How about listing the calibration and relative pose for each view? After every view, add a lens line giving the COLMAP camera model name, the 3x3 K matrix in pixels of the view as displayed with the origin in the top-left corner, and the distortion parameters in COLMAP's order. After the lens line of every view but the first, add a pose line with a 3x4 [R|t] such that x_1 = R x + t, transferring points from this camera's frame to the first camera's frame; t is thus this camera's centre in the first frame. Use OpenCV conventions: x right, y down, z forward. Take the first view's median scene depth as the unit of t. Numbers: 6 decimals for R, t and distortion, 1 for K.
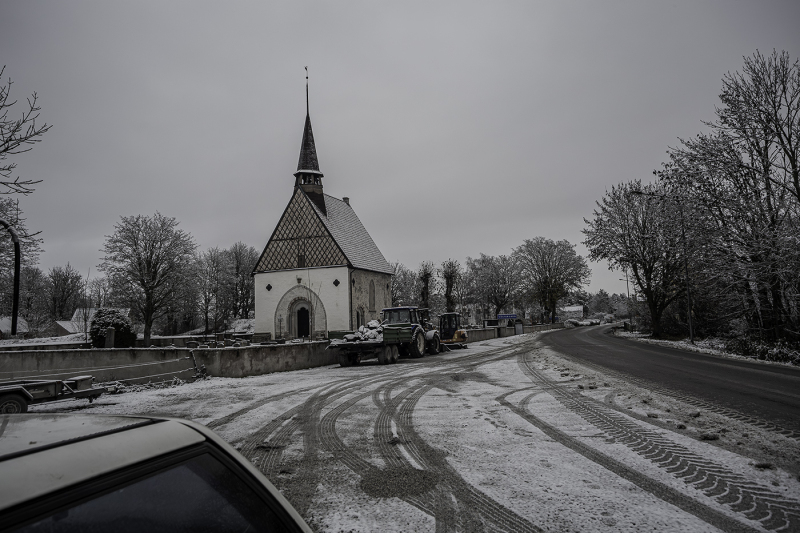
lens RADIAL K [[592.2, 0, 387.5], [0, 592.2, 269.0], [0, 0, 1]] dist [0.036008, -0.000007]
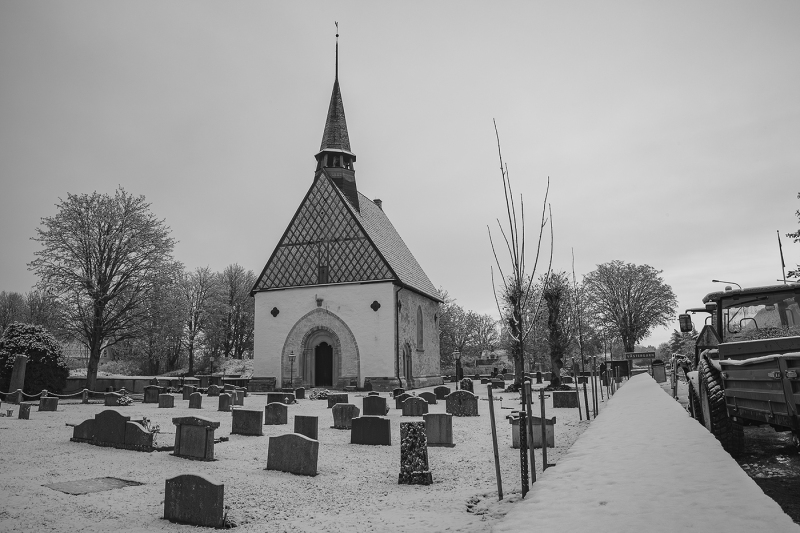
lens RADIAL K [[577.2, 0, 374.8], [0, 577.2, 266.5], [0, 0, 1]] dist [-0.141906, -0.000783]
pose [[0.999760, 0.021457, -0.004409, -0.081798], [-0.021770, 0.995599, -0.091153, 0.036972], [0.002433, 0.091227, 0.995827, 0.328103]]
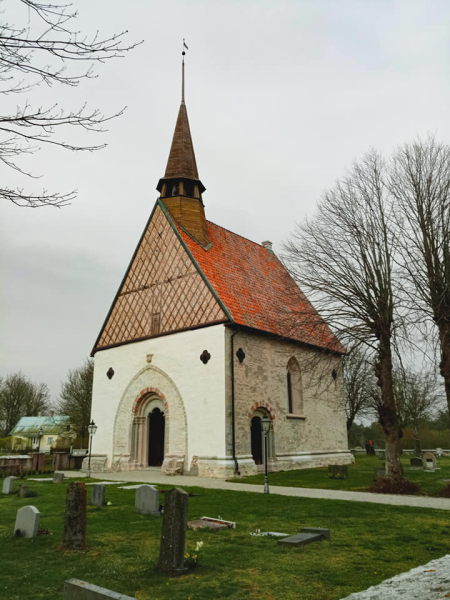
lens RADIAL K [[487.5, 0, 211.8], [0, 487.5, 299.2], [0, 0, 1]] dist [0.046203, -0.003366]
pose [[0.934988, -0.075242, -0.346607, 0.065367], [0.009391, 0.982148, -0.187875, 0.051114], [0.354555, 0.172406, 0.919003, 0.584467]]
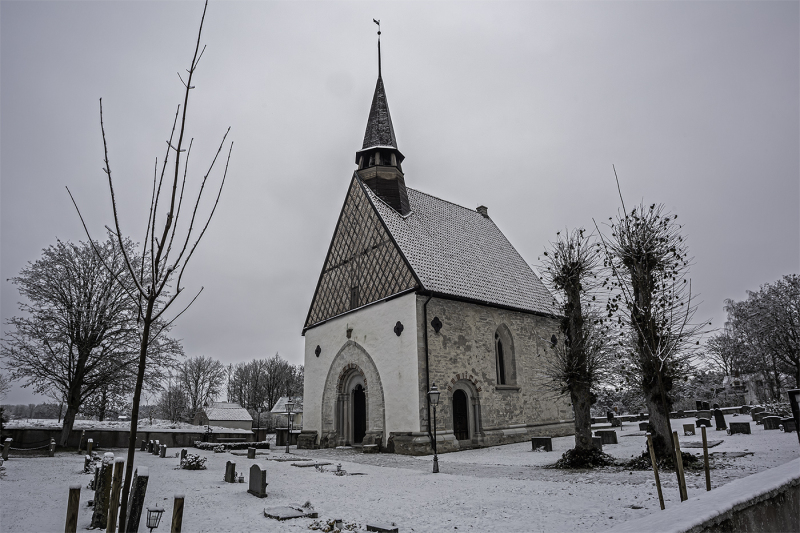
lens RADIAL K [[458.6, 0, 402.7], [0, 458.6, 286.8], [0, 0, 1]] dist [-0.116879, 0.000809]
pose [[0.865765, -0.133663, -0.482270, 0.094254], [0.047474, 0.981262, -0.186736, 0.056769], [0.498193, 0.138774, 0.855889, 0.656097]]
